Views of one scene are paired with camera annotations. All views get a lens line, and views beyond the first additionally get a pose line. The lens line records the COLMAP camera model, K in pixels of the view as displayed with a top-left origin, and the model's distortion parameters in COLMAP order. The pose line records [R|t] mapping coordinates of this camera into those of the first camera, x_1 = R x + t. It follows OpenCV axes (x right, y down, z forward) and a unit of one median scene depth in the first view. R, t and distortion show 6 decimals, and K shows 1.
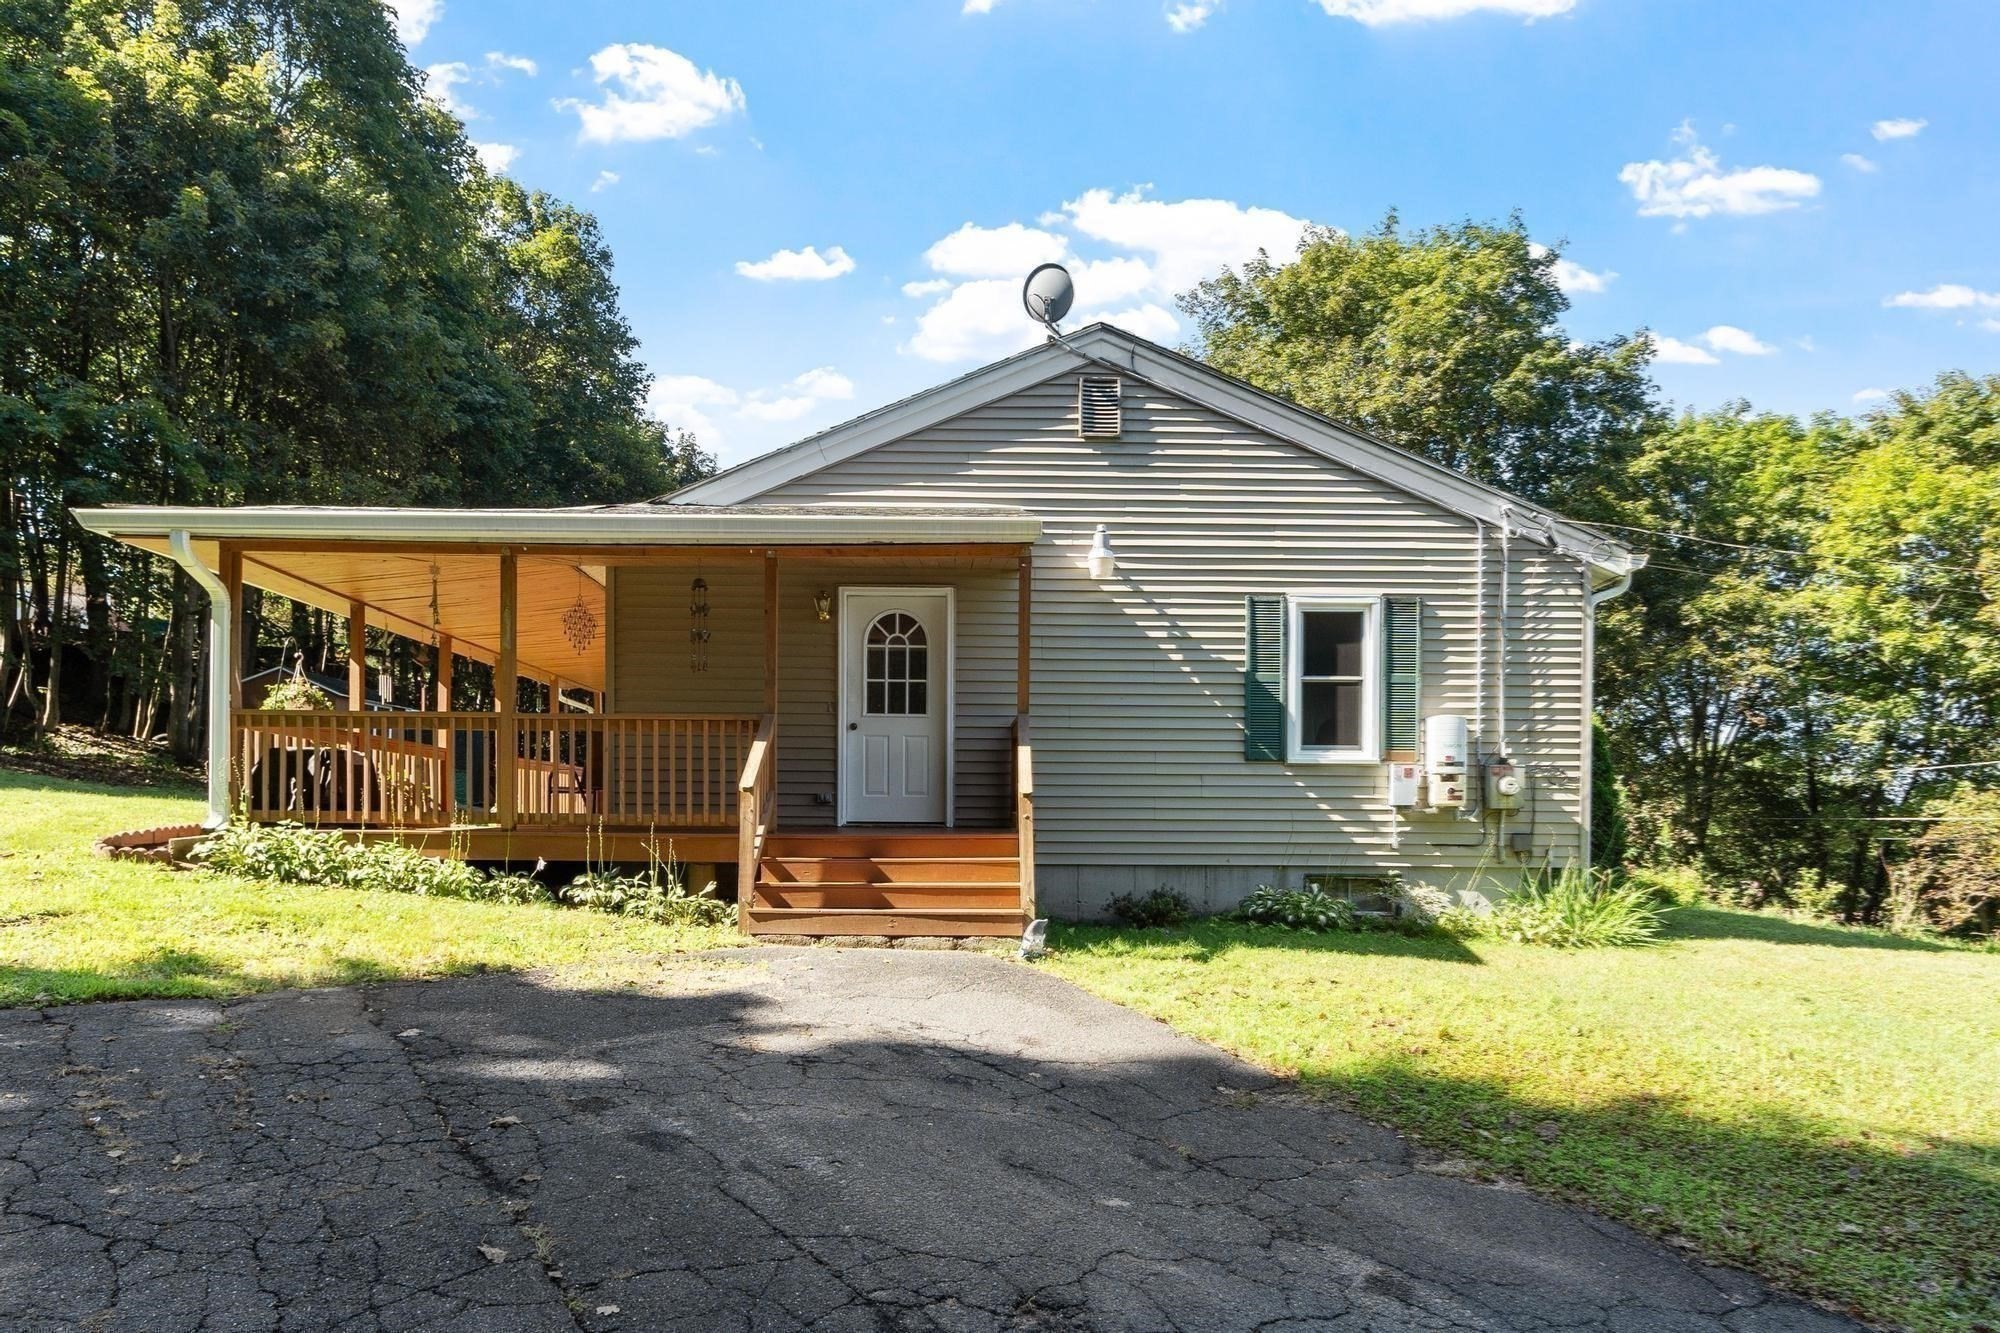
lens RADIAL K [[1151.4, 0, 999.0], [0, 1151.4, 738.8], [0, 0, 1]] dist [-0.004824, 0.000689]
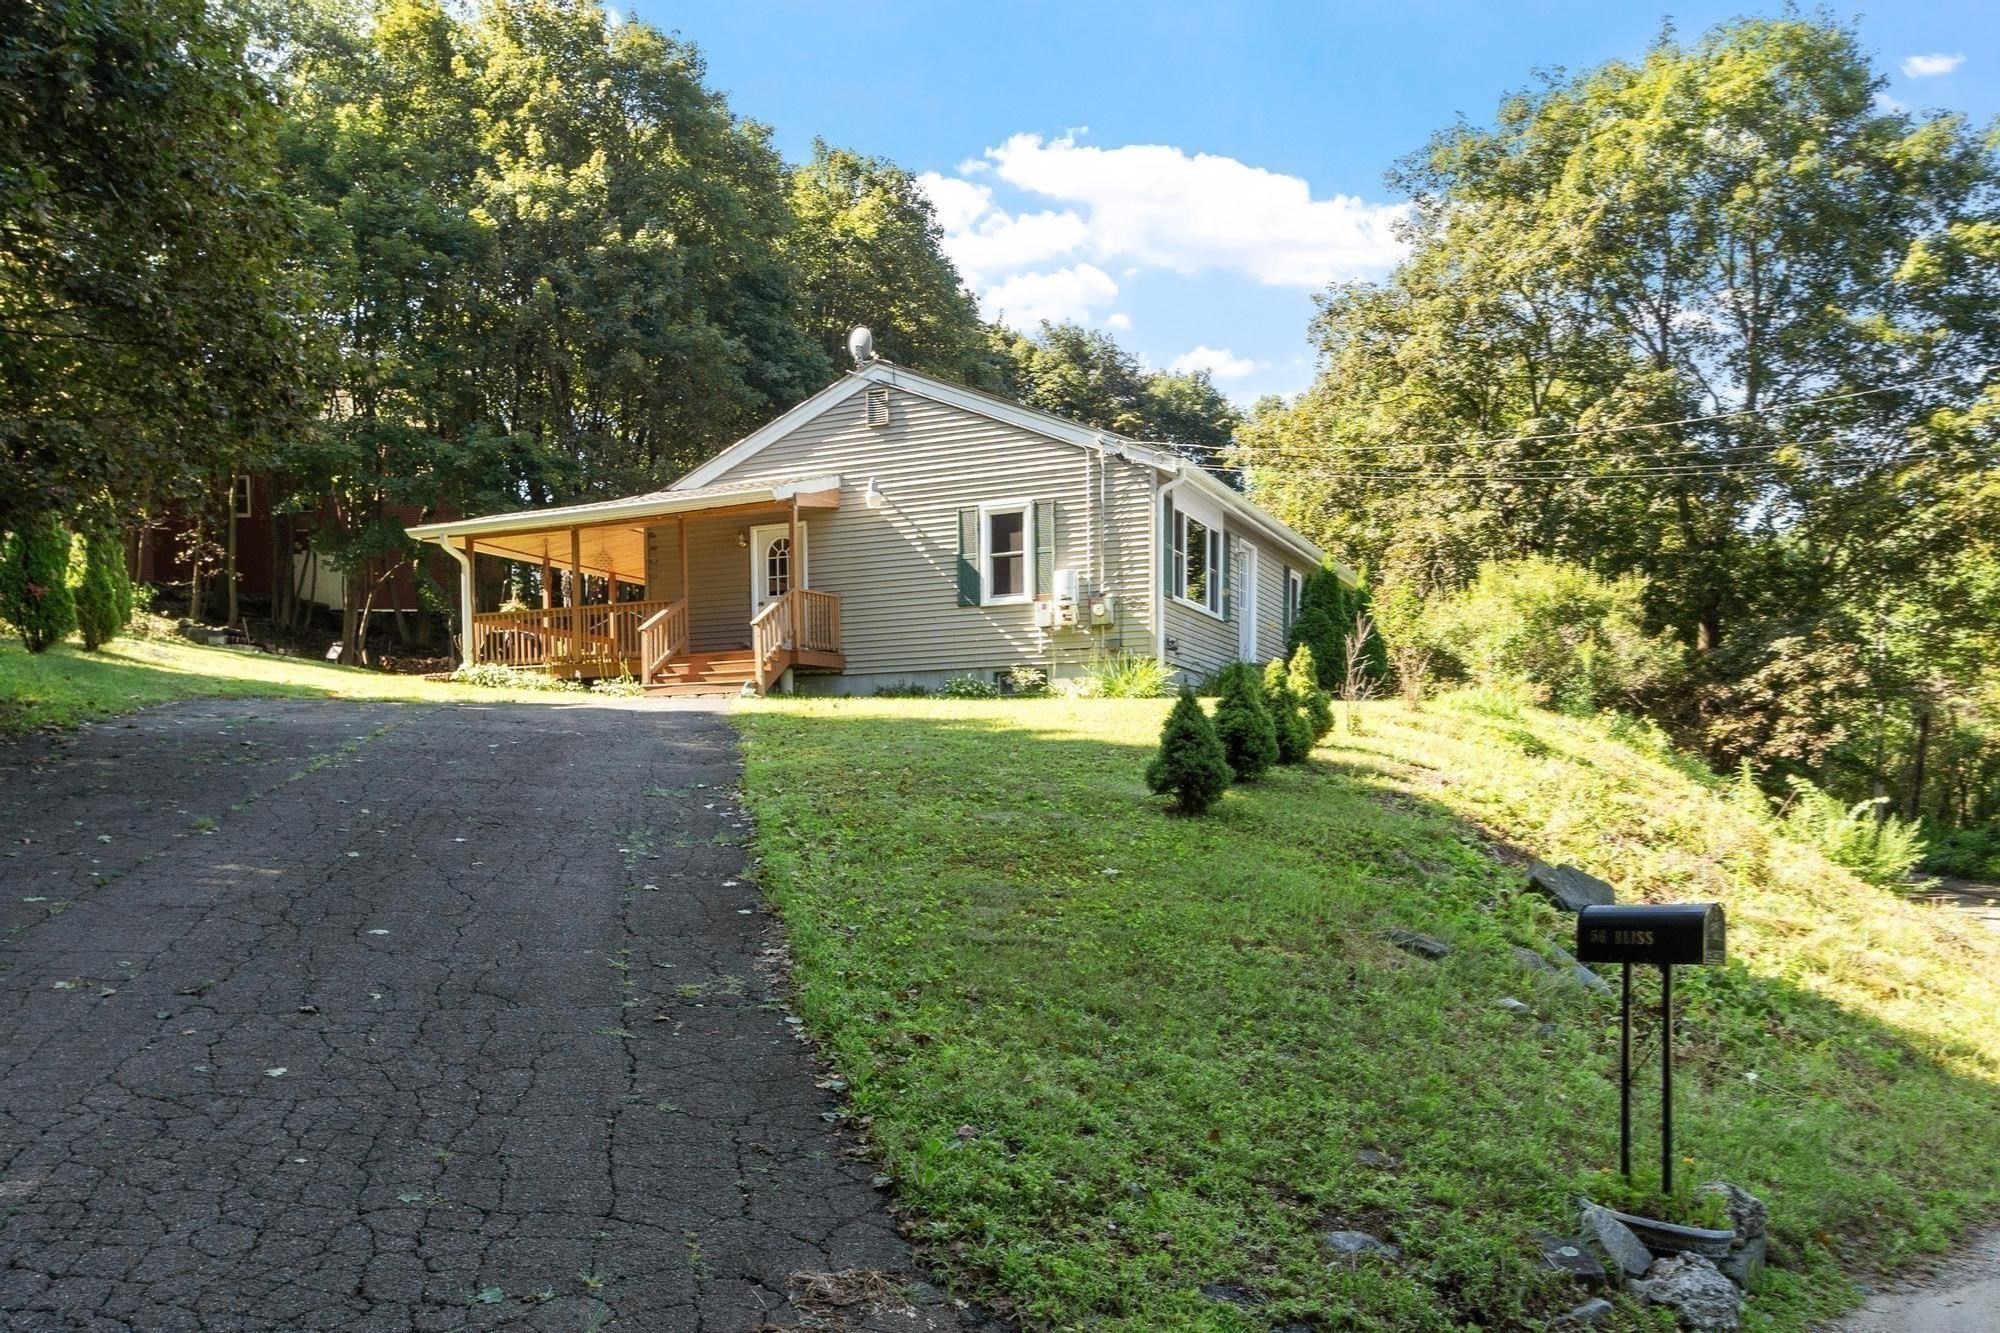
lens RADIAL K [[1419.8, 0, 1000.4], [0, 1419.8, 668.6], [0, 0, 1]] dist [0.003085, 0.000083]
pose [[0.916195, -0.054858, -0.396960, 1.085929], [0.053828, 0.998456, -0.013746, 0.140933], [0.397101, -0.008774, 0.917733, -0.885564]]
